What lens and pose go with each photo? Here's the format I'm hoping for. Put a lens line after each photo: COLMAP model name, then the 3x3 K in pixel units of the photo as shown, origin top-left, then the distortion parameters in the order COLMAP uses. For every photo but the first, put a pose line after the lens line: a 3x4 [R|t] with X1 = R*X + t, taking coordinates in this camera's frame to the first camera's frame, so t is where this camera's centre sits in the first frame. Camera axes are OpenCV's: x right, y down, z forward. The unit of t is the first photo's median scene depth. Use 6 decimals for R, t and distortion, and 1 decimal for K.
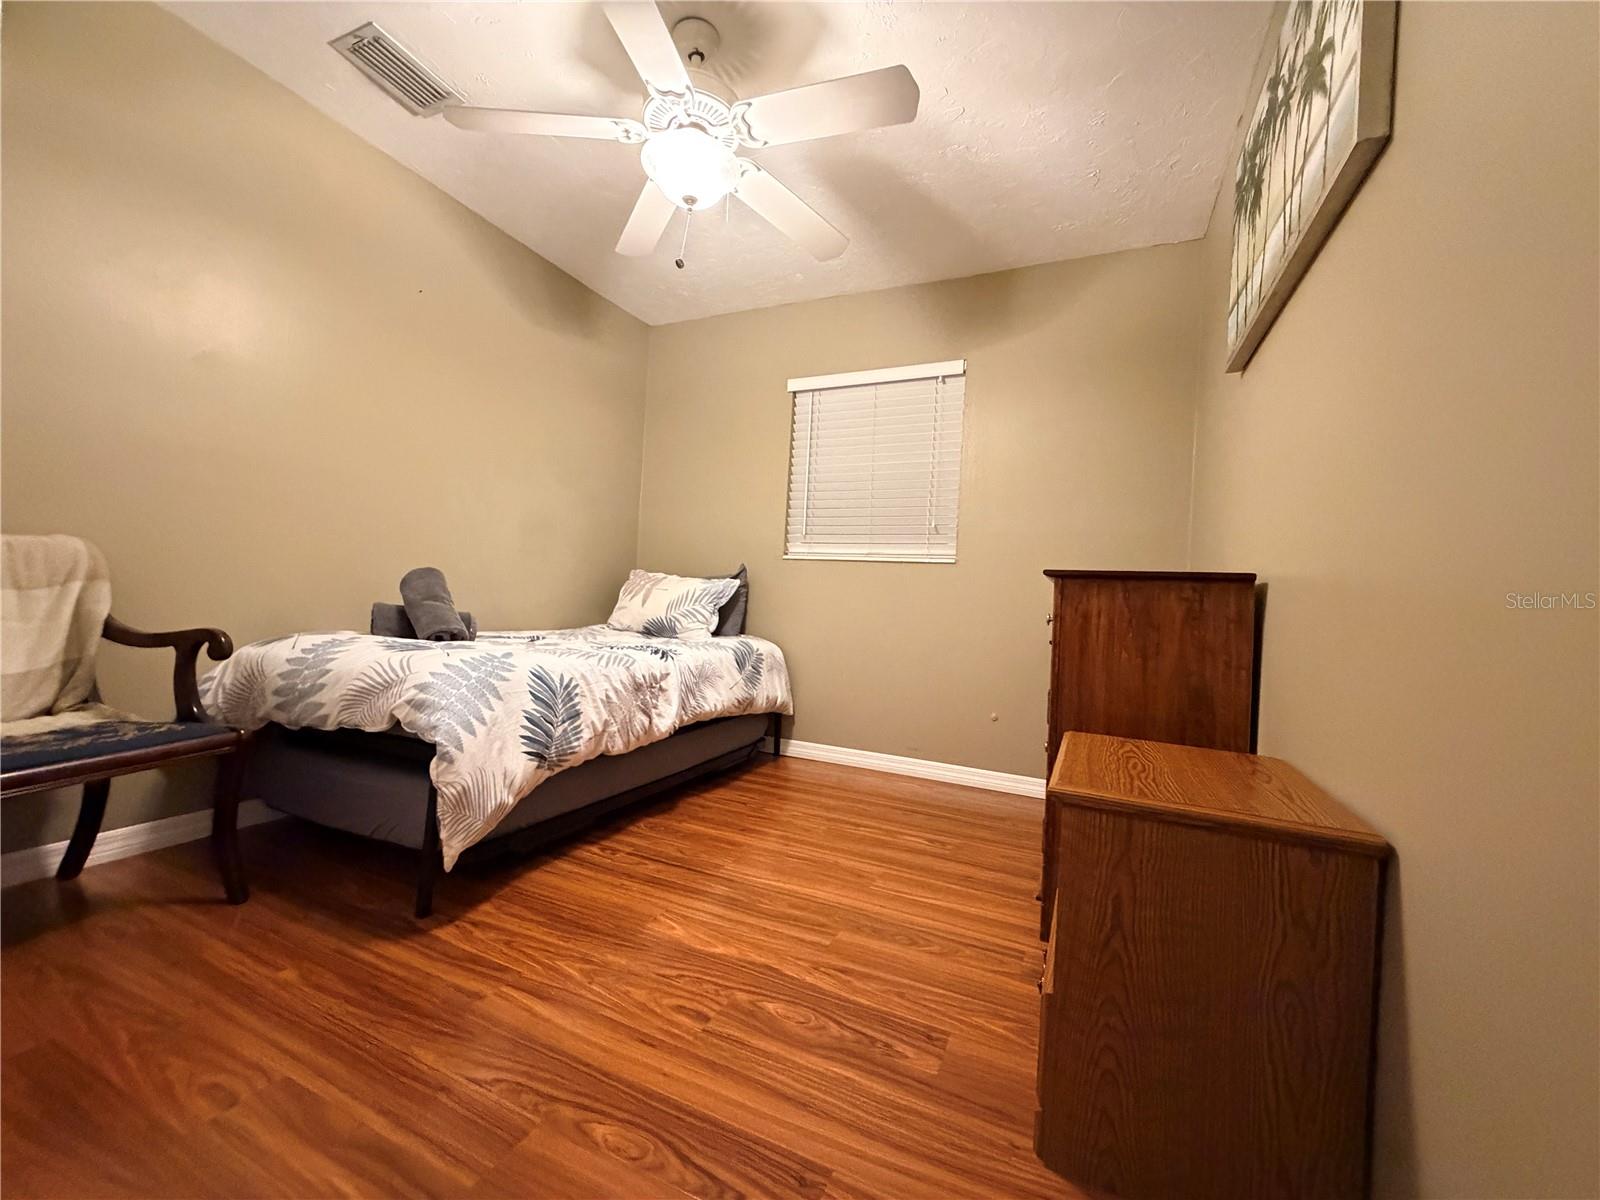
lens RADIAL K [[640.2, 0, 804.1], [0, 640.2, 595.9], [0, 0, 1]] dist [0.001924, -0.000288]
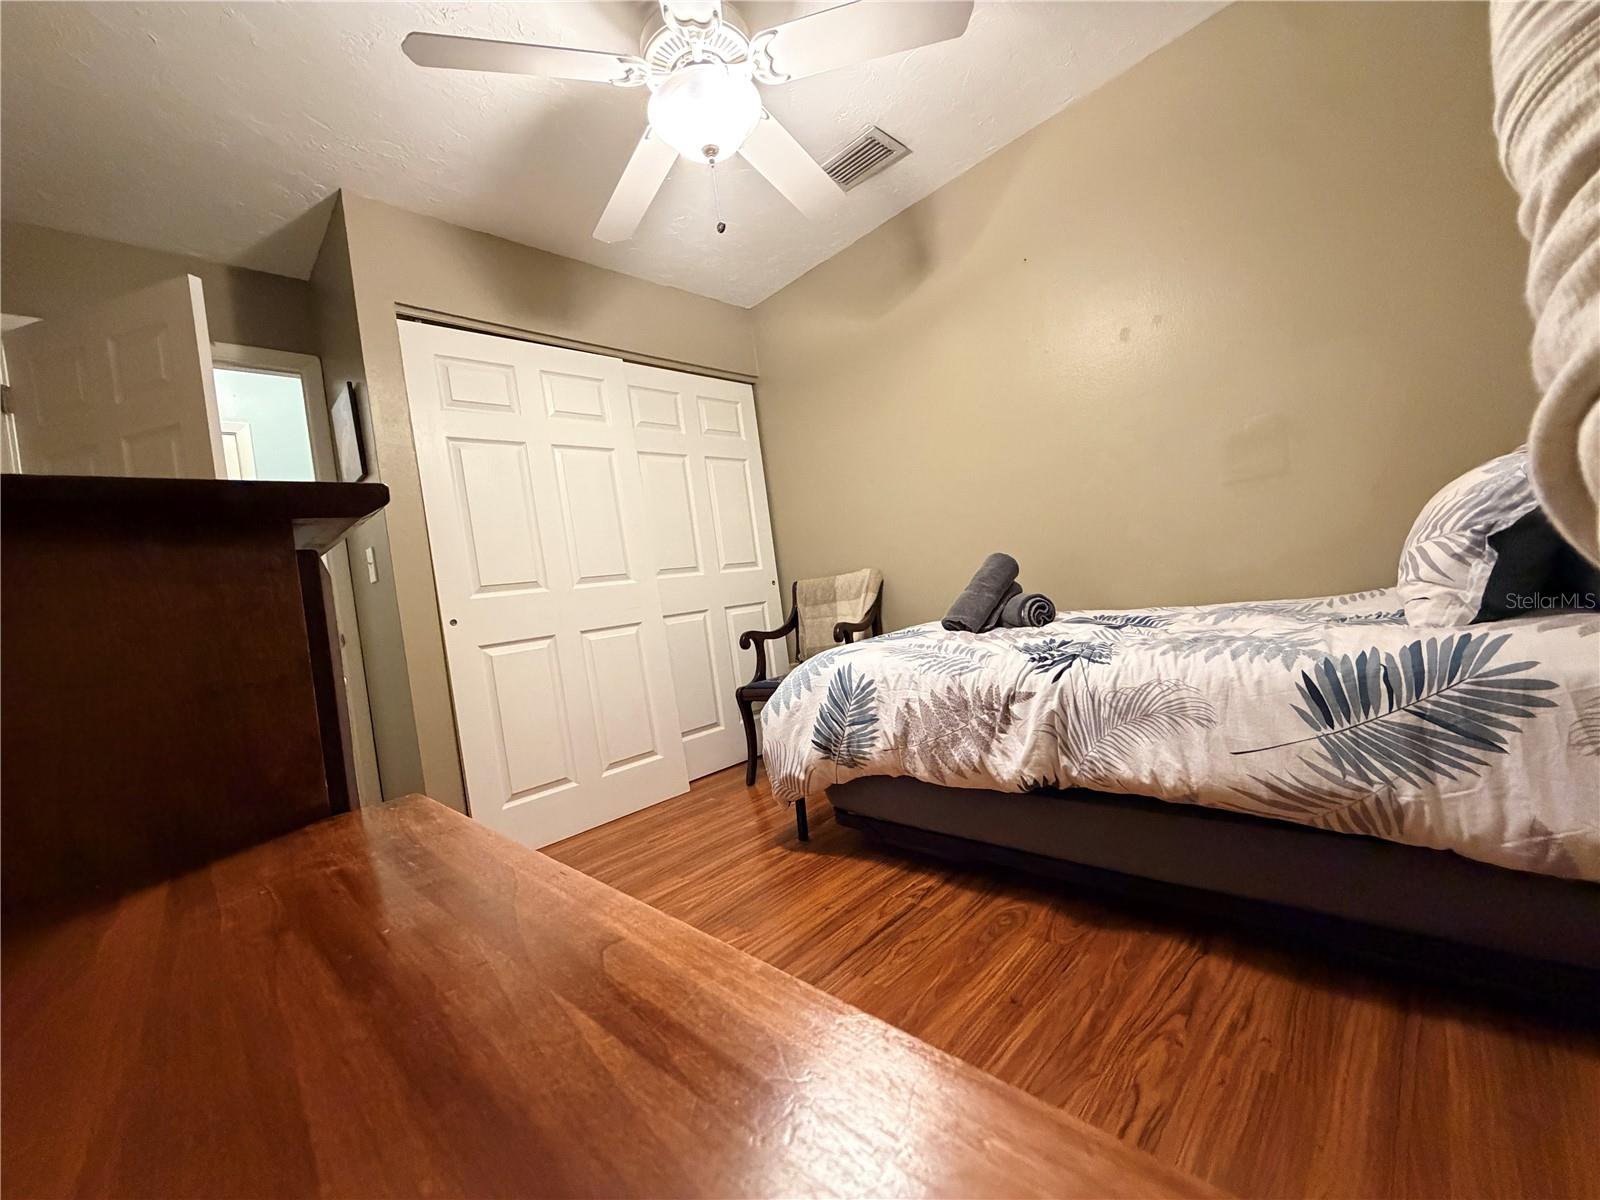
lens RADIAL K [[640.2, 0, 797.1], [0, 640.2, 603.3], [0, 0, 1]] dist [0.001924, -0.000288]
pose [[-0.367076, 0.010979, -0.930126, 0.516198], [0.117687, 0.992443, -0.034731, 0.033527], [0.922716, -0.122213, -0.365594, 1.177378]]
